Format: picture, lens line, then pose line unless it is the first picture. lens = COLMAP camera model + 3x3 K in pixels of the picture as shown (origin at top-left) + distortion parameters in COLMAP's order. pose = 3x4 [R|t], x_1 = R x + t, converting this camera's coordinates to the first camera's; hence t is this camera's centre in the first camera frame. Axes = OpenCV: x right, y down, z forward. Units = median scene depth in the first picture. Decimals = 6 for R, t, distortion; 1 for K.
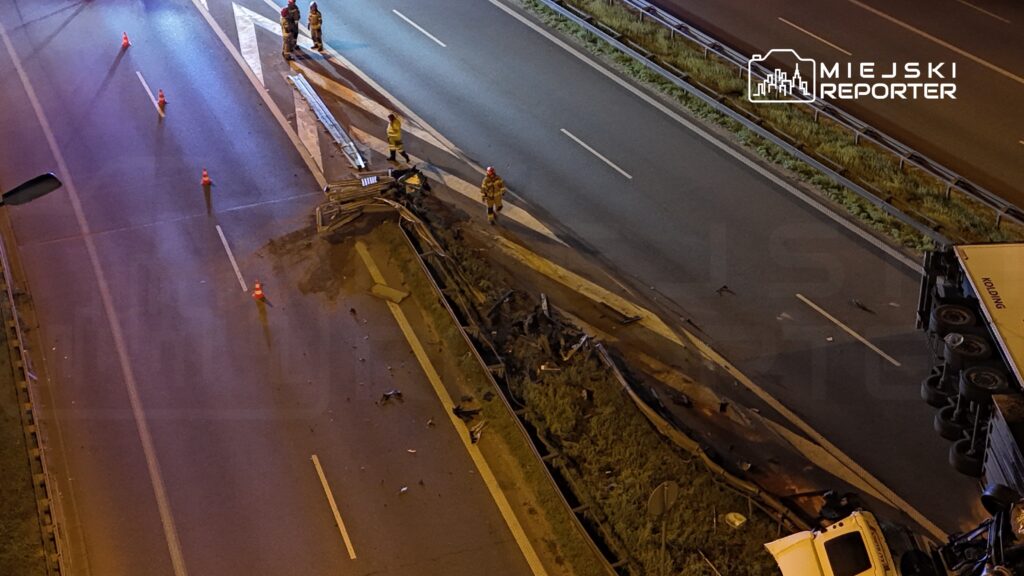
lens RADIAL K [[1624.9, 0, 512.0], [0, 1624.9, 288.0], [0, 0, 1]] dist [0.225202, -0.831251]
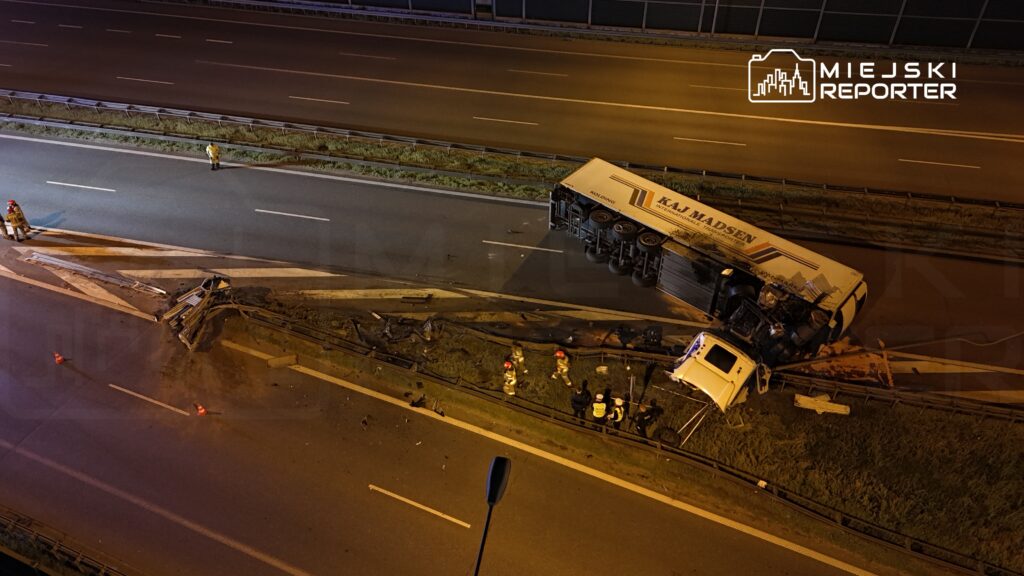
lens RADIAL K [[748.5, 0, 512.0], [0, 748.5, 288.0], [0, 0, 1]] dist [0.060790, -0.055835]
pose [[0.688456, -0.474895, 0.548182, -0.311043], [0.381653, 0.879924, 0.282973, -0.191079], [-0.616741, 0.014401, 0.787034, 0.372784]]
